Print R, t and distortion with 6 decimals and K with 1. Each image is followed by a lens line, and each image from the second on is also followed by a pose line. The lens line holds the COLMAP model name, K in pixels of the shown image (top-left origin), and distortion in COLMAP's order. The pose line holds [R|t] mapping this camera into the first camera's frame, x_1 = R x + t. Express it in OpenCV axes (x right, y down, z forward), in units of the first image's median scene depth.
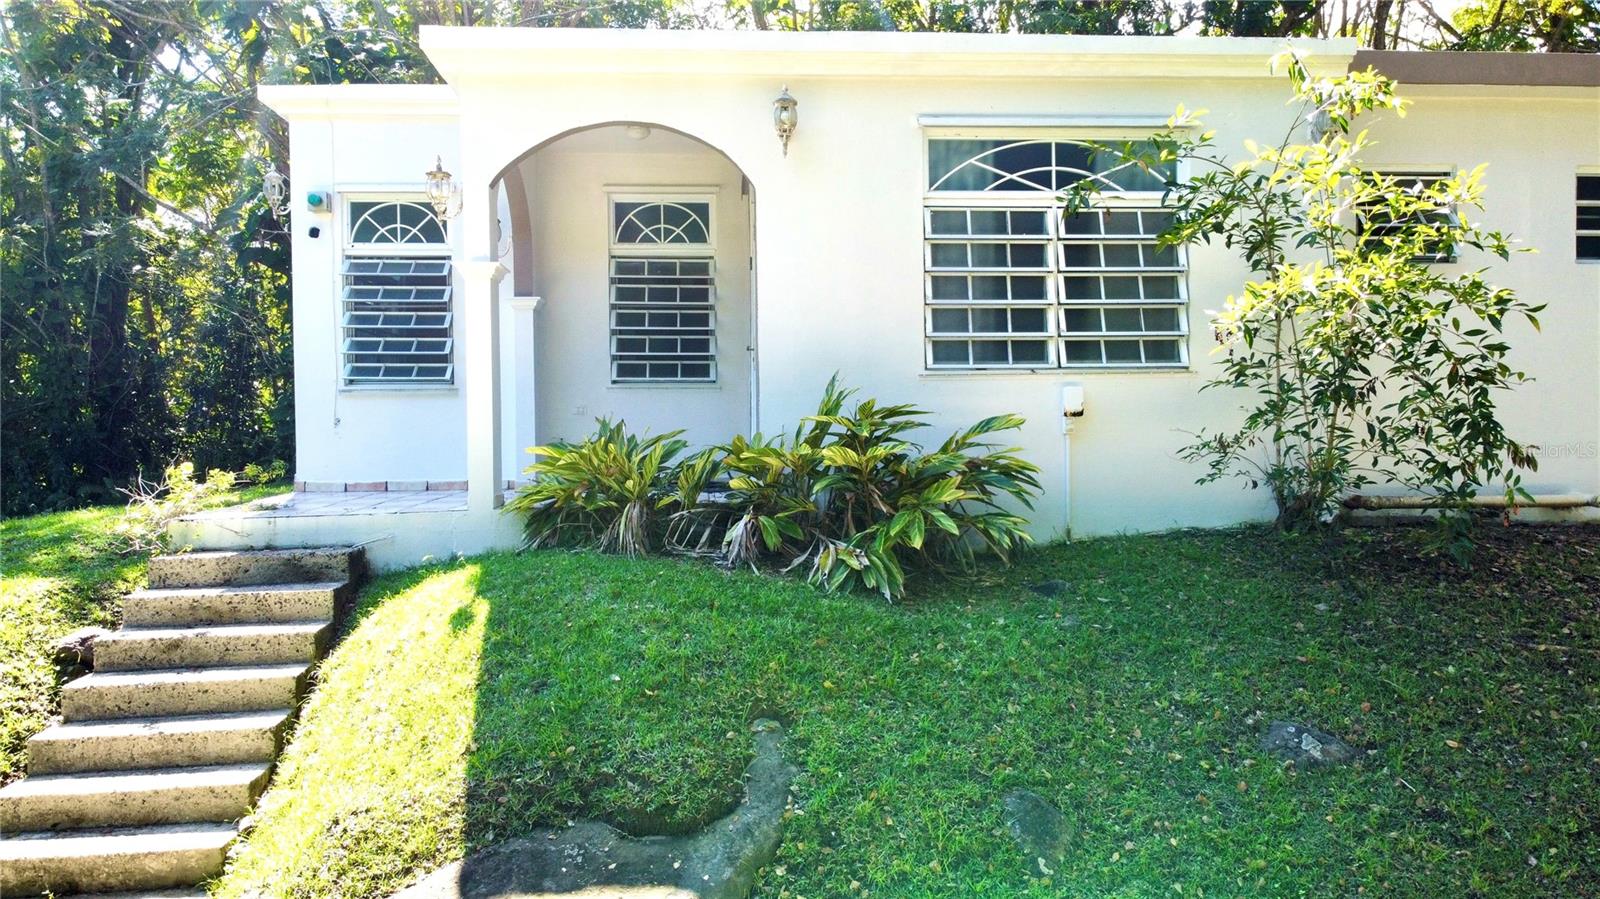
lens RADIAL K [[1207.0, 0, 800.5], [0, 1207.0, 445.0], [0, 0, 1]] dist [0.007497, -0.010789]
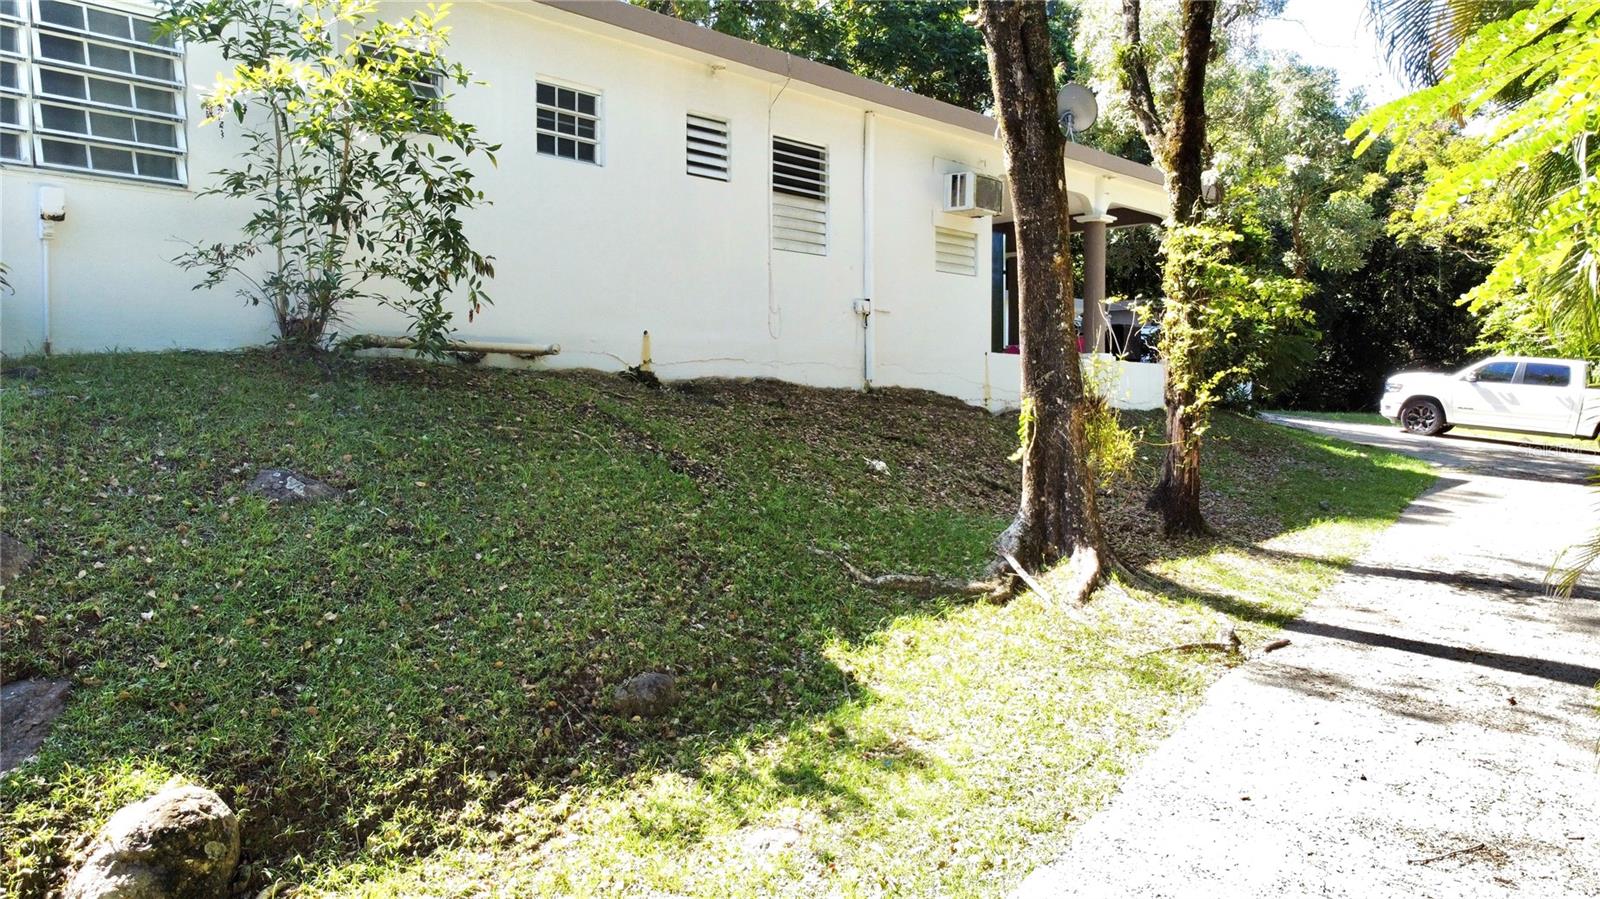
lens RADIAL K [[1207.0, 0, 801.7], [0, 1207.0, 439.2], [0, 0, 1]] dist [0.007497, -0.010789]
pose [[0.730395, -0.004614, 0.683010, 0.015766], [0.006001, 0.999982, 0.000338, 0.174513], [-0.682999, 0.003852, 0.730409, -0.074521]]
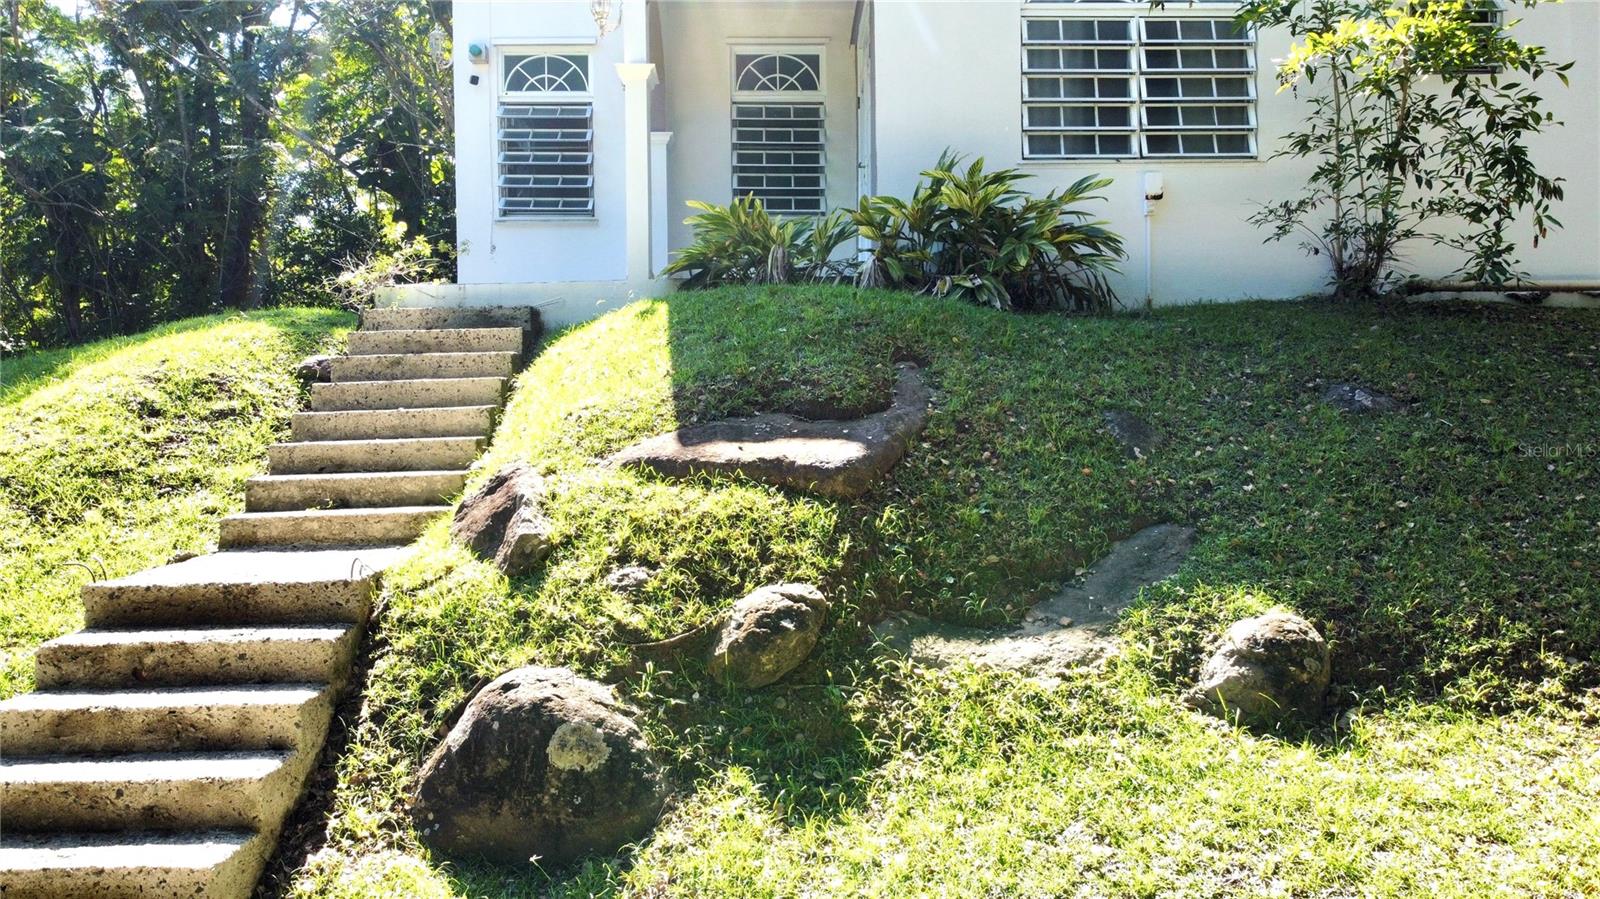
lens RADIAL K [[1207.0, 0, 801.3], [0, 1207.0, 429.7], [0, 0, 1]] dist [0.007497, -0.010789]
pose [[0.998865, 0.002038, -0.047588, -0.060301], [-0.002464, 0.999958, -0.008883, 0.242975], [0.047568, 0.008990, 0.998828, -0.176732]]
